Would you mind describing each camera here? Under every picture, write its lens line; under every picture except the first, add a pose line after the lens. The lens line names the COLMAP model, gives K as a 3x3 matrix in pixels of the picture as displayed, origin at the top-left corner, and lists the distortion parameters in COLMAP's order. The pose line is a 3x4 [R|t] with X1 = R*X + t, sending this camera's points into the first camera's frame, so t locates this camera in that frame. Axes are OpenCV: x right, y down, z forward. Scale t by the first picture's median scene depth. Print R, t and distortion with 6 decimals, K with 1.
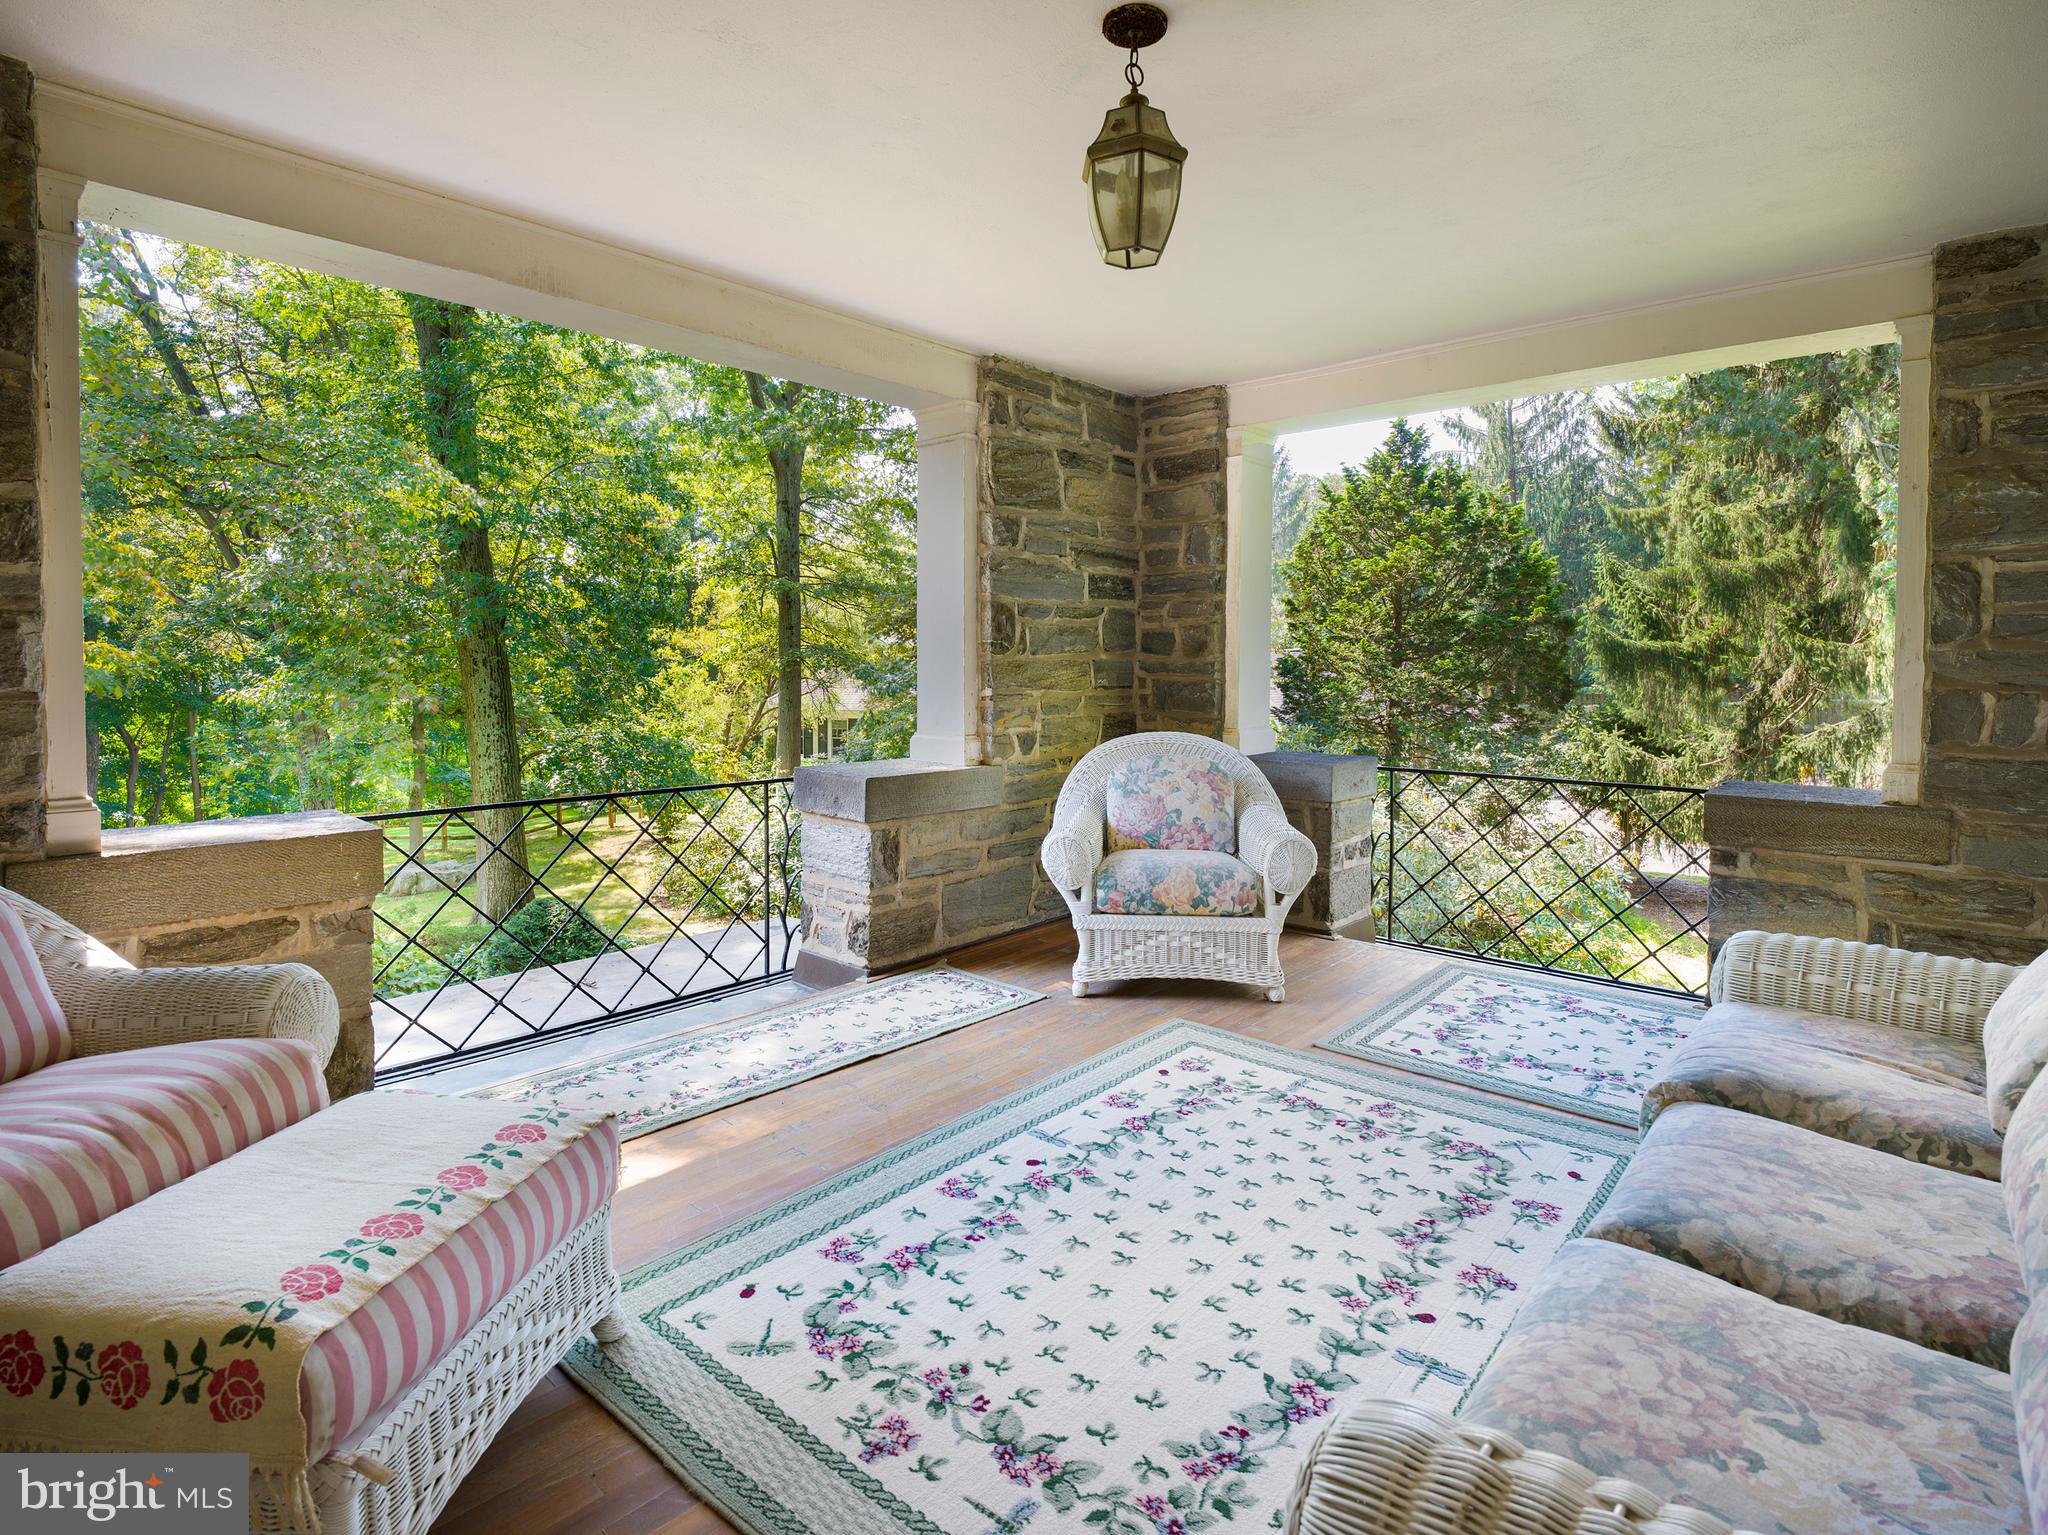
lens RADIAL K [[1053.7, 0, 1025.1], [0, 1053.7, 752.0], [0, 0, 1]] dist [-0.014295, -0.000888]
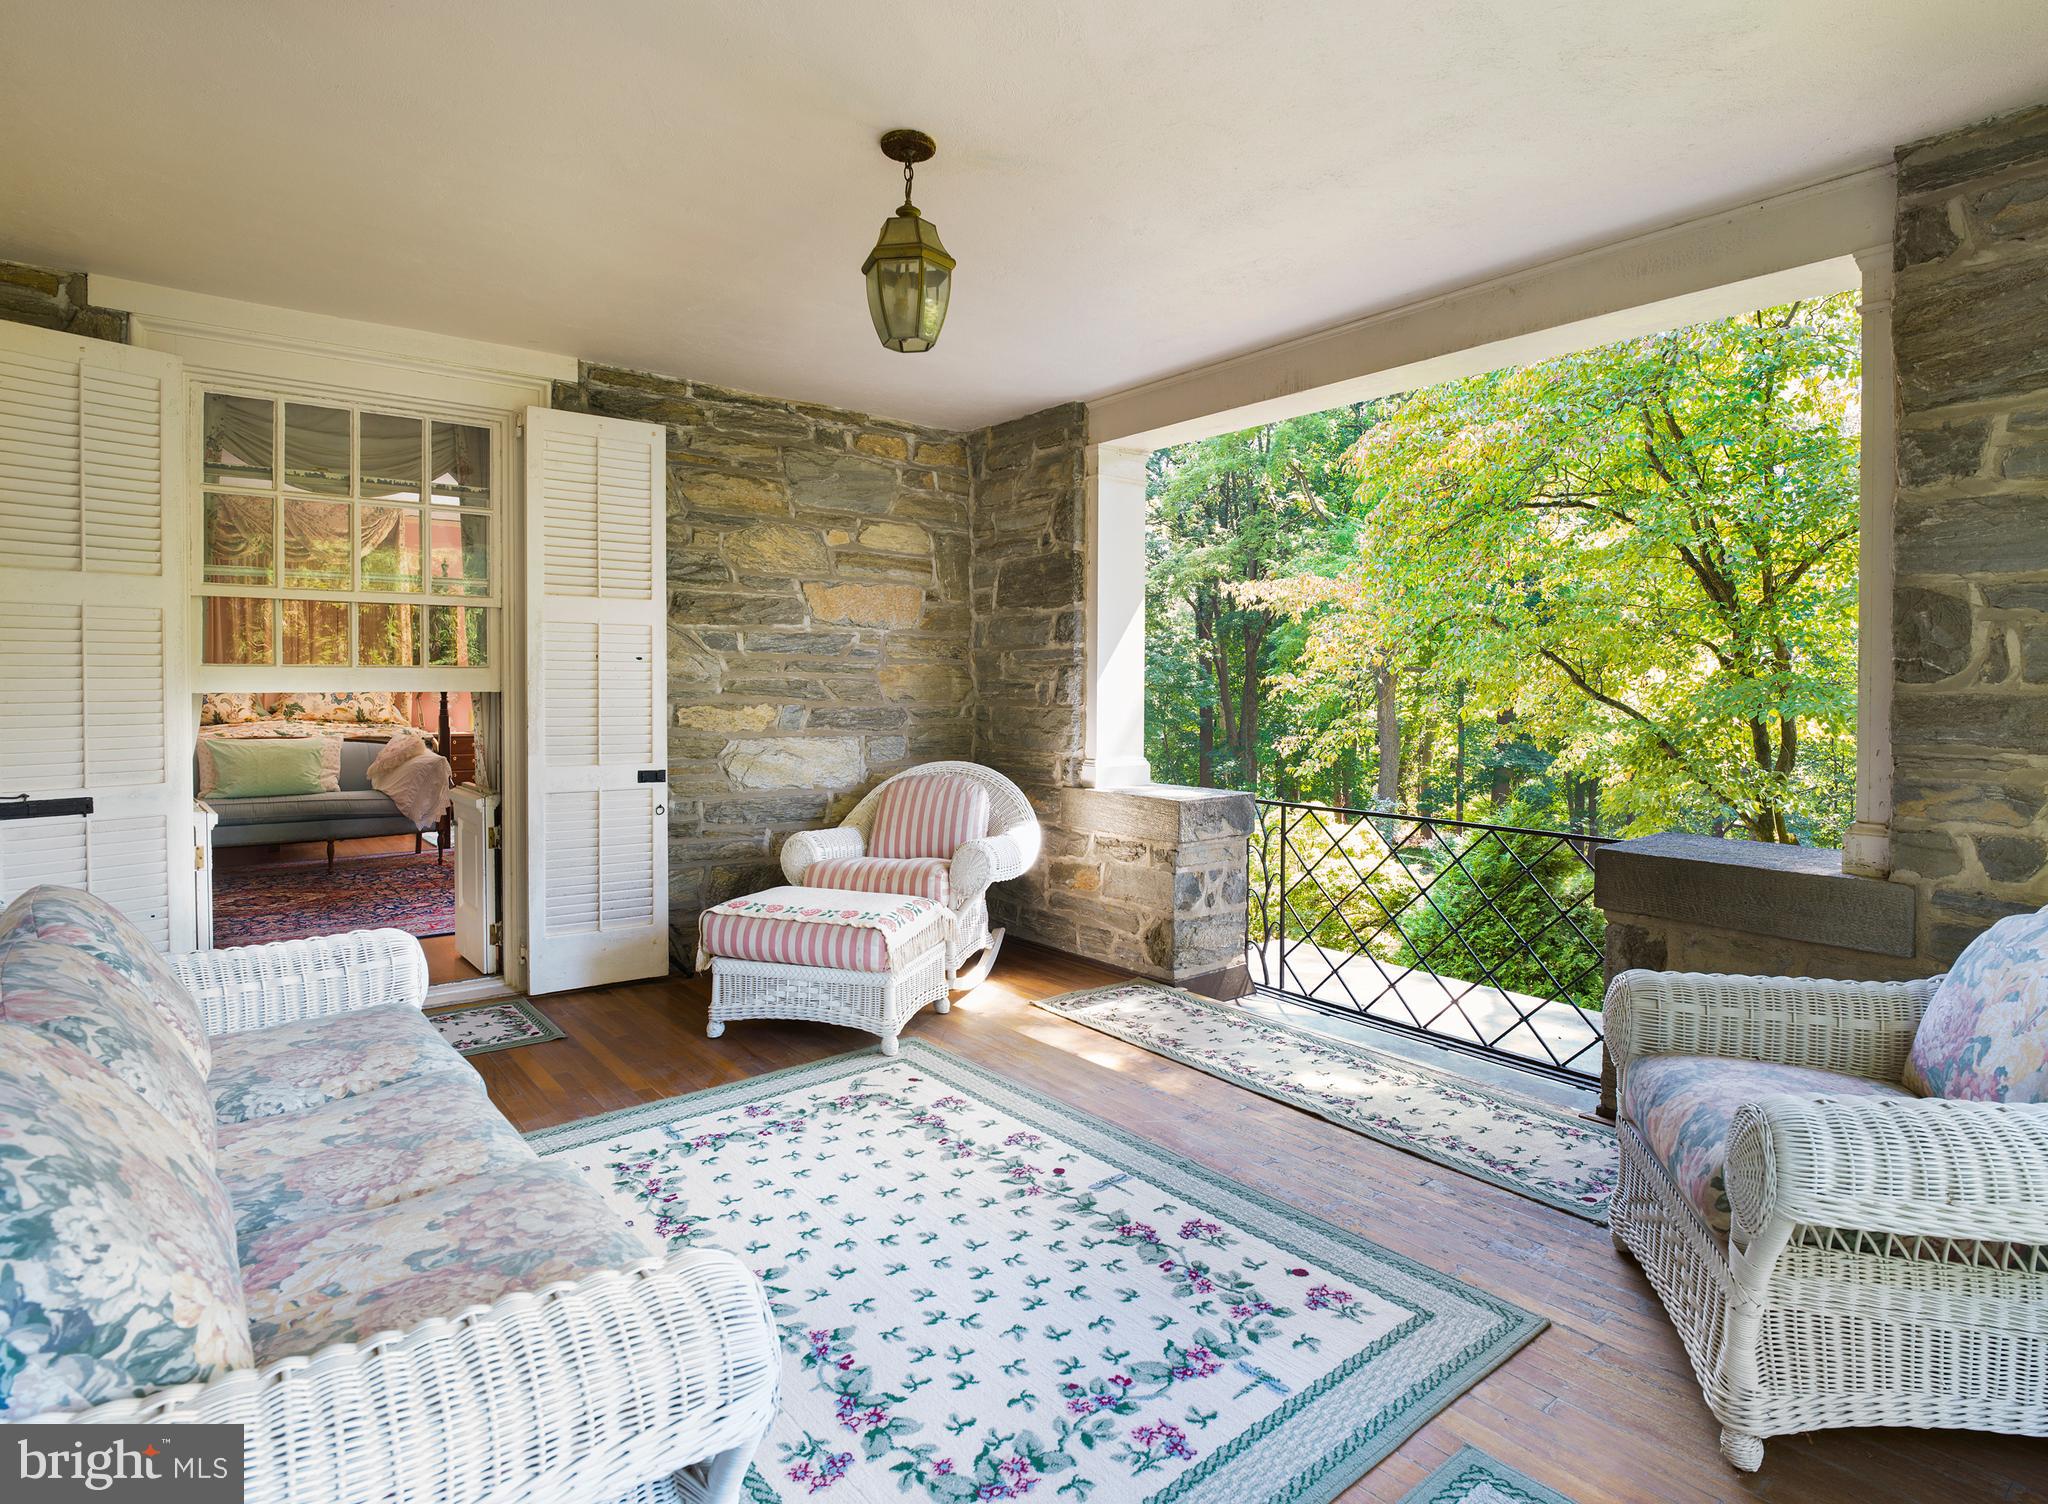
lens RADIAL K [[1145.3, 0, 1033.2], [0, 1145.3, 747.2], [0, 0, 1]] dist [-0.005449, -0.000036]
pose [[-0.182480, 0.052356, -0.981815, 1.072182], [-0.090538, 0.993444, 0.069803, -0.099094], [0.979032, 0.101630, -0.176544, 1.103104]]
